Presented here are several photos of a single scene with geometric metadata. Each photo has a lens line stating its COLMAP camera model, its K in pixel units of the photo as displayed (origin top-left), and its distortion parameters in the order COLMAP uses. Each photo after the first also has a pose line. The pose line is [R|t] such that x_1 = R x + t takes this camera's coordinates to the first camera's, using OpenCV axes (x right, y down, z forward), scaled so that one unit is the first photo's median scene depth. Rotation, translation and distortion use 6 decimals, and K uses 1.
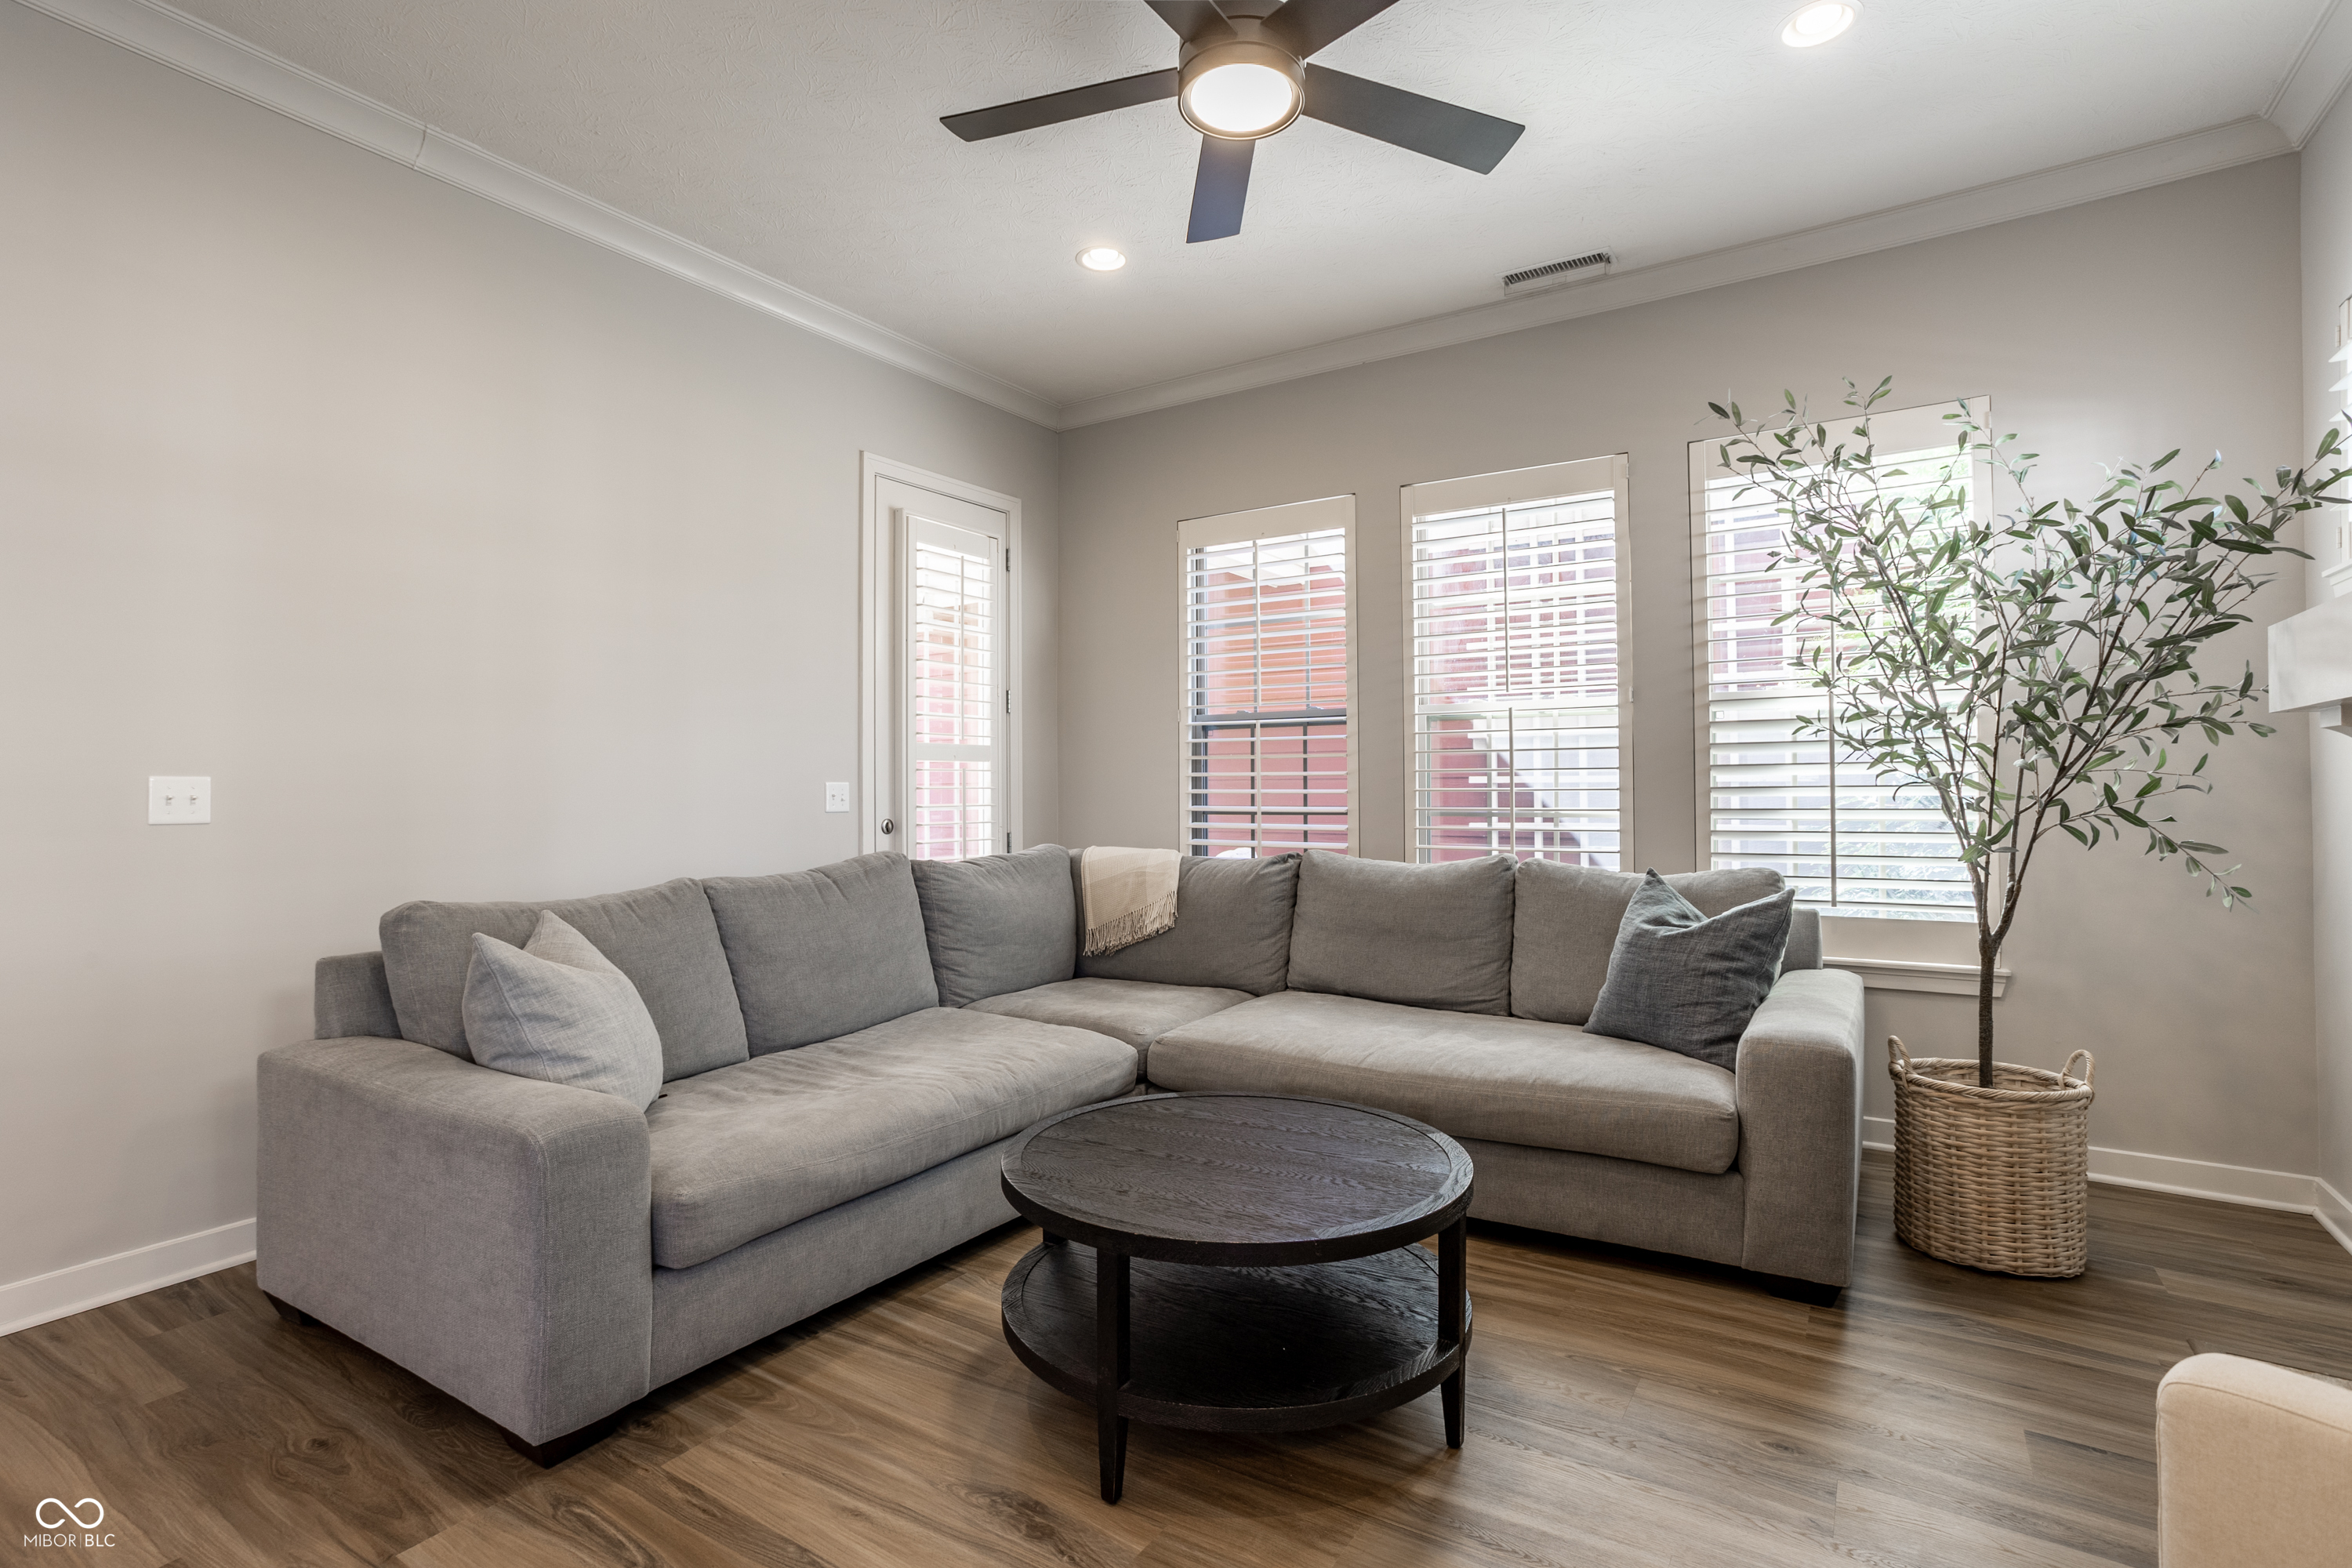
lens RADIAL K [[1130.3, 0, 1164.5], [0, 1130.3, 777.7], [0, 0, 1]] dist [-0.051077, 0.032664]
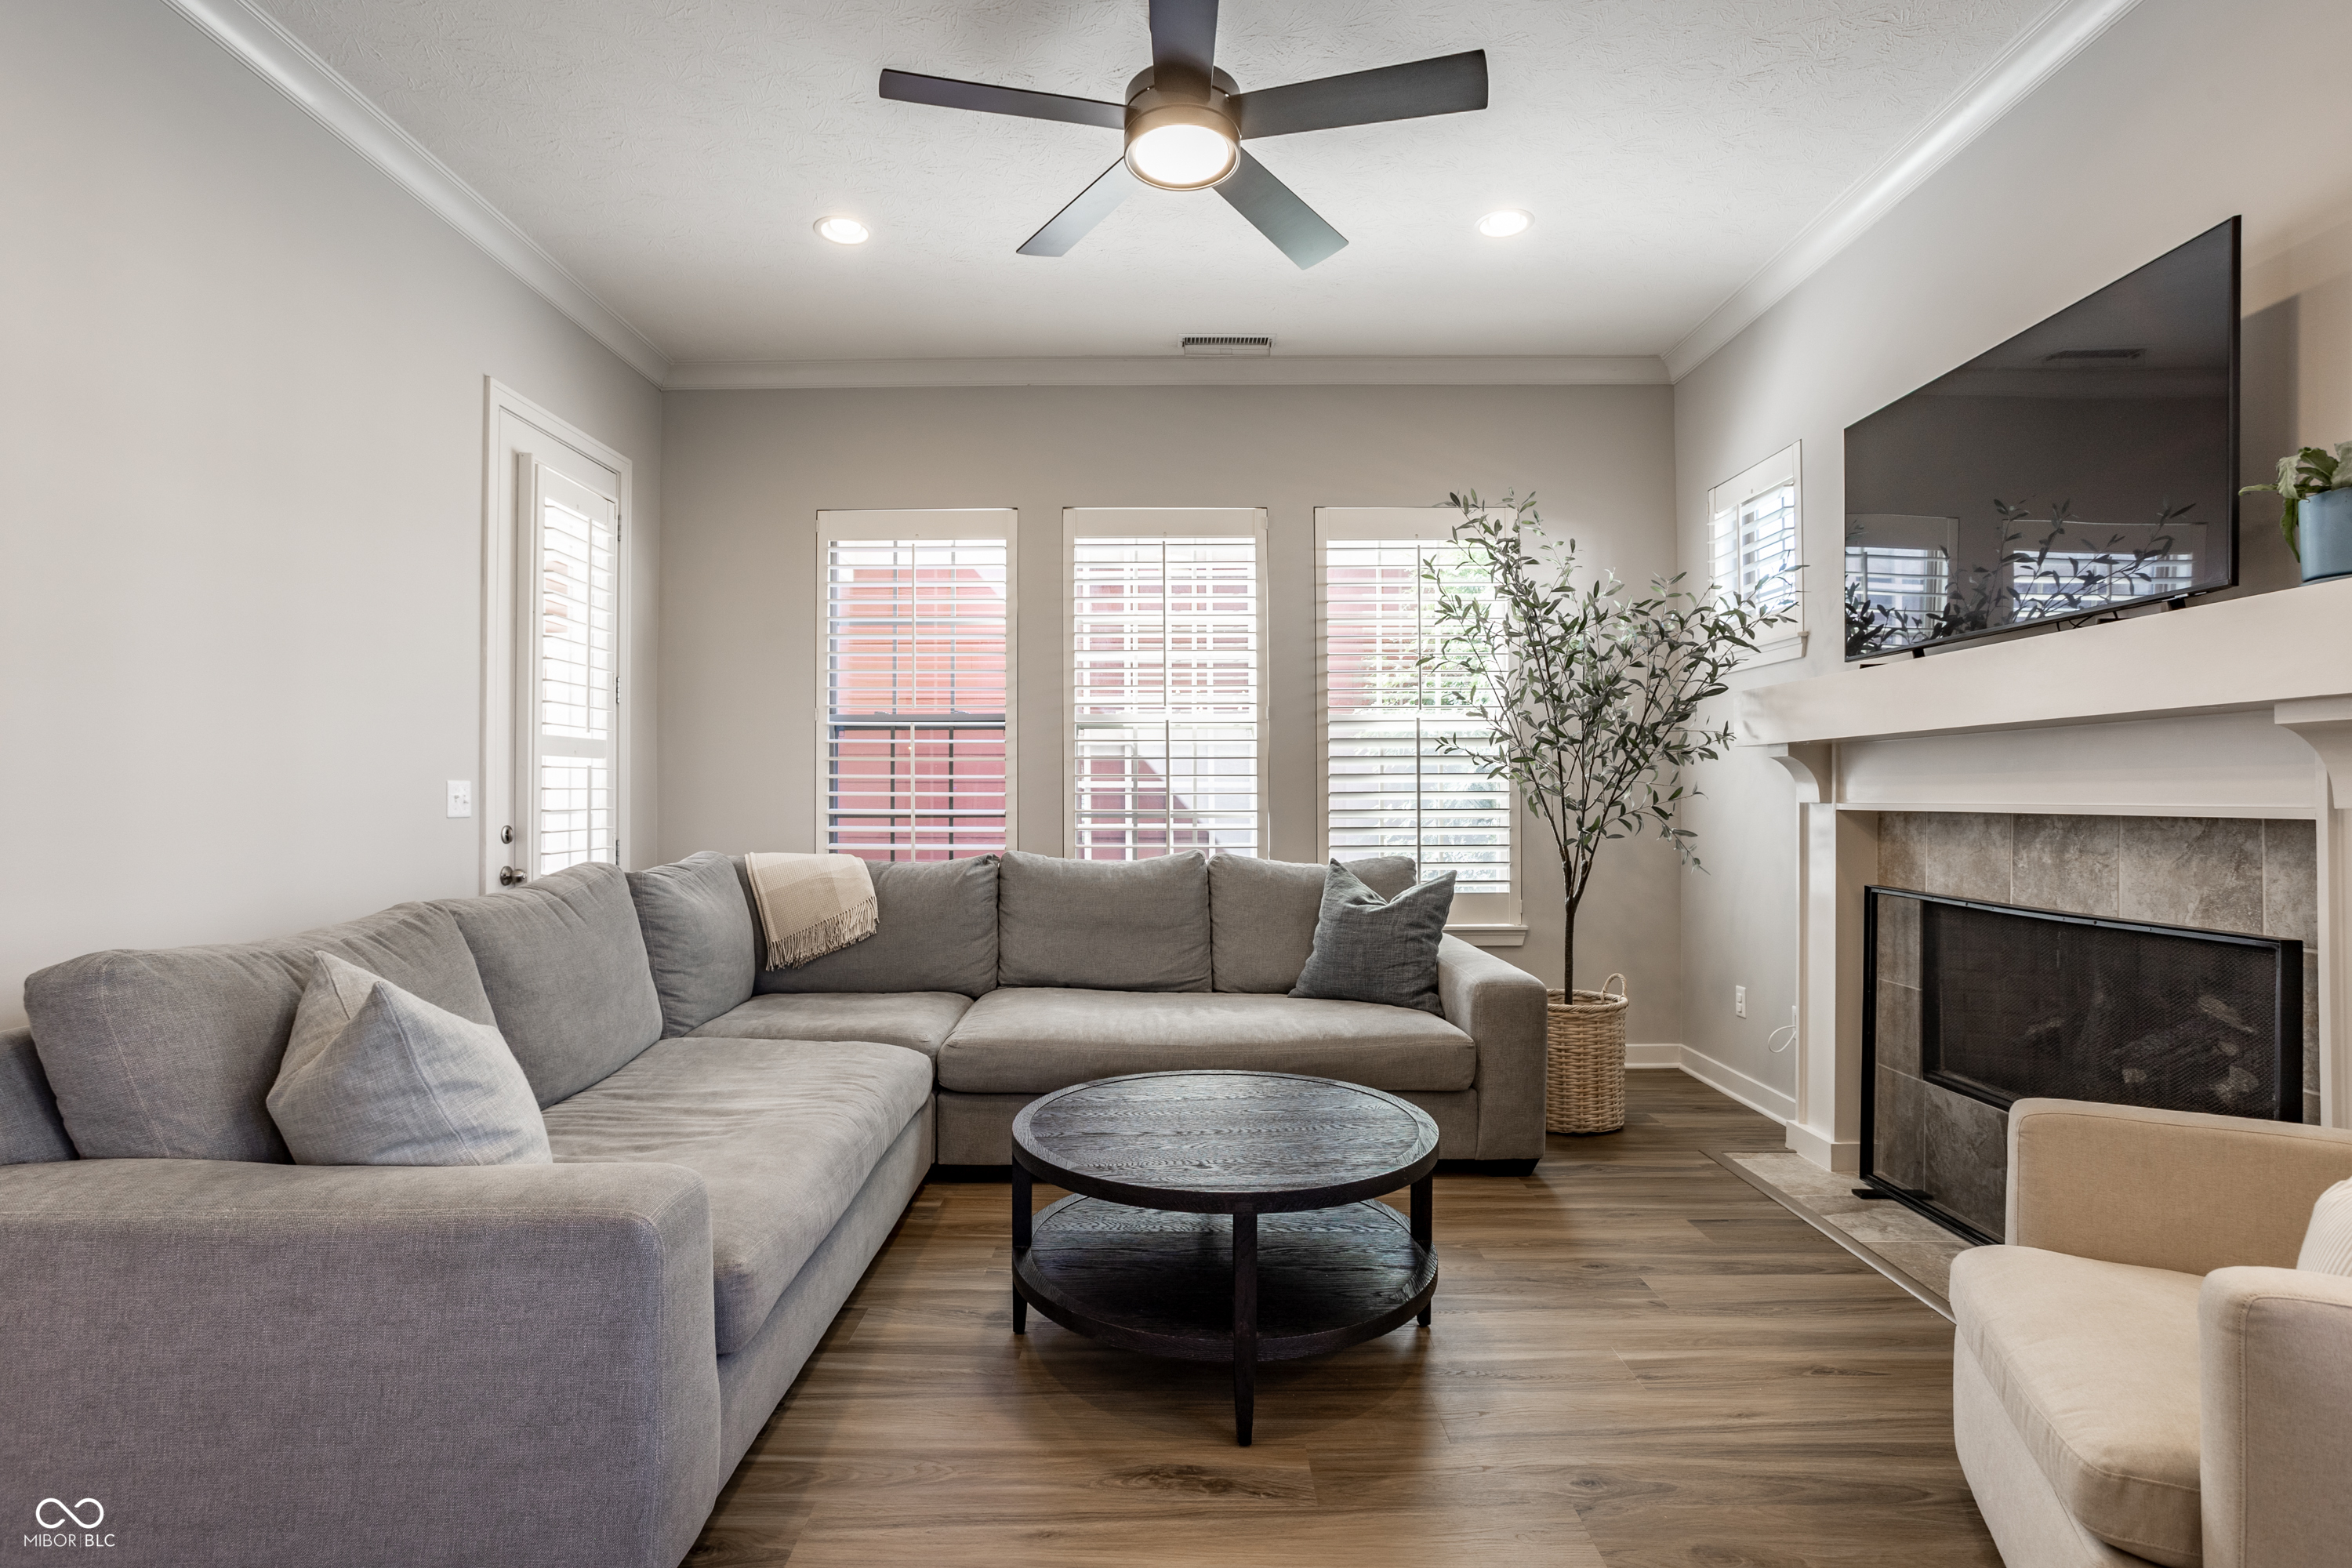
lens RADIAL K [[1130.3, 0, 1164.5], [0, 1130.3, 777.7], [0, 0, 1]] dist [-0.051077, 0.032664]
pose [[0.841170, 0.011953, 0.540638, -0.329606], [-0.010108, 0.999929, -0.006381, 0.002360], [-0.540676, -0.000097, 0.841231, 0.056991]]
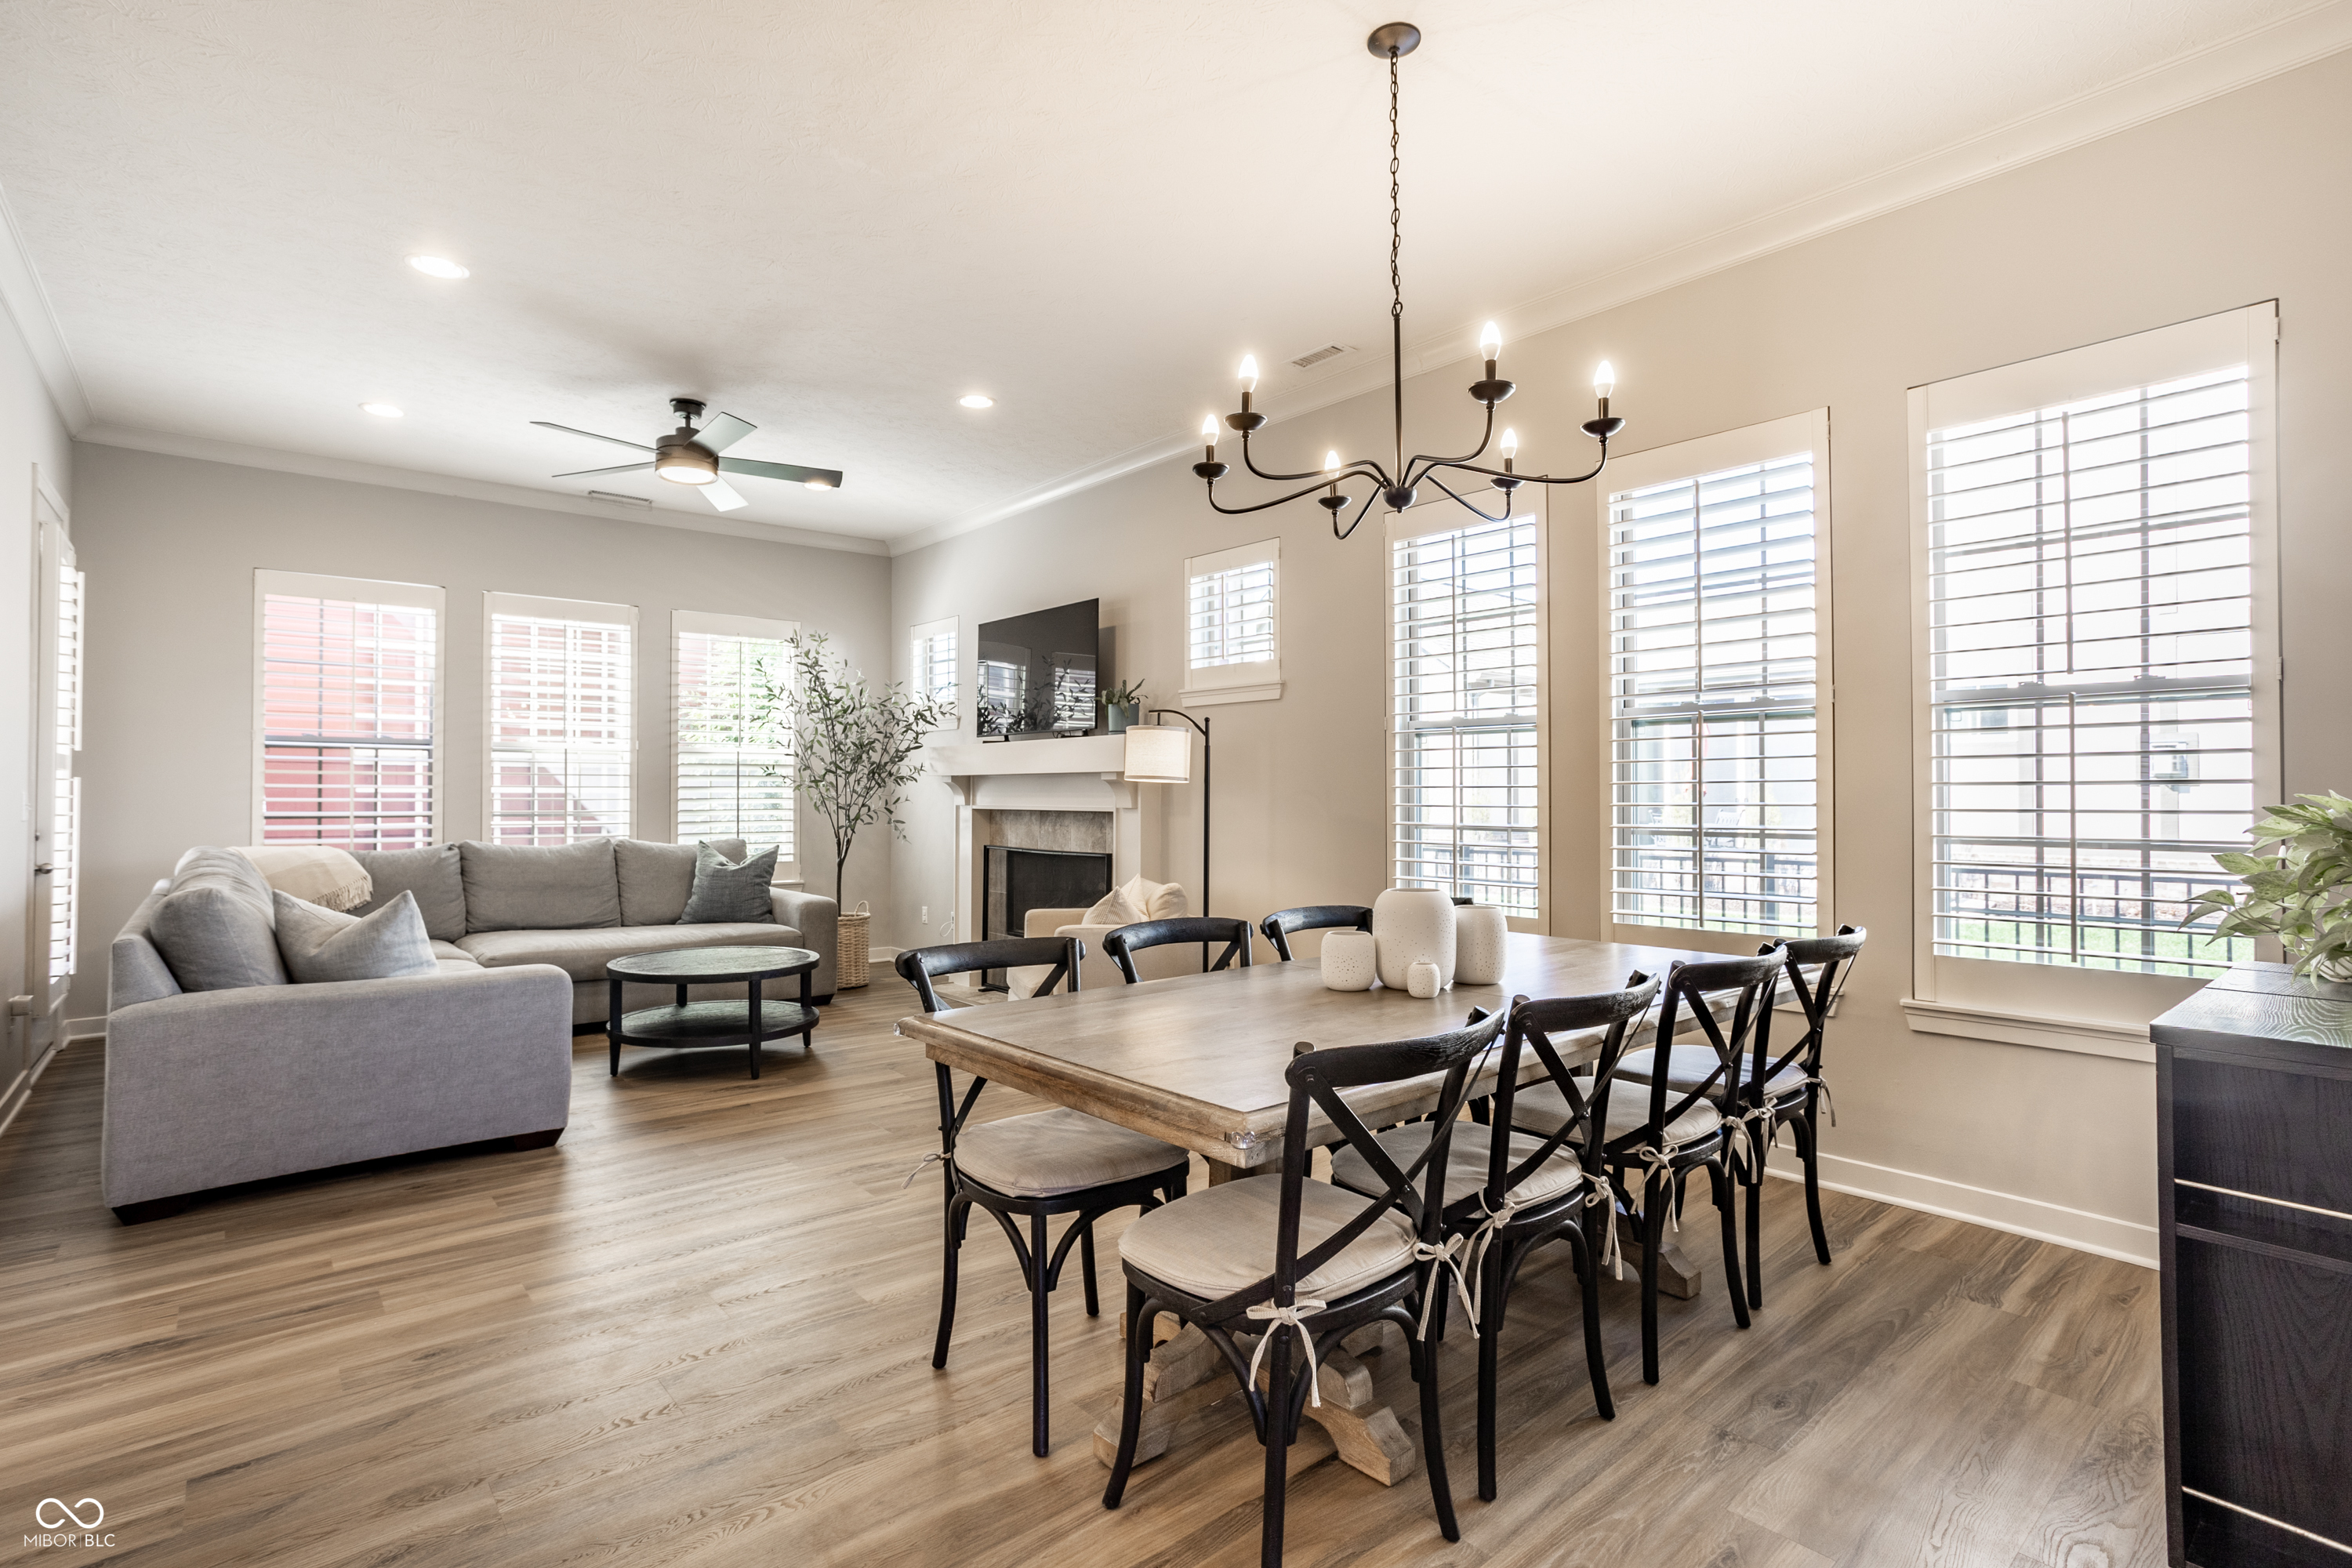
lens RADIAL K [[1121.9, 0, 1166.4], [0, 1121.9, 785.8], [0, 0, 1]] dist [-0.081877, 0.045559]
pose [[0.279265, 0.011914, 0.960140, -1.043447], [-0.015648, 0.999847, -0.007855, -0.010860], [-0.960087, -0.012831, 0.279408, -0.289466]]
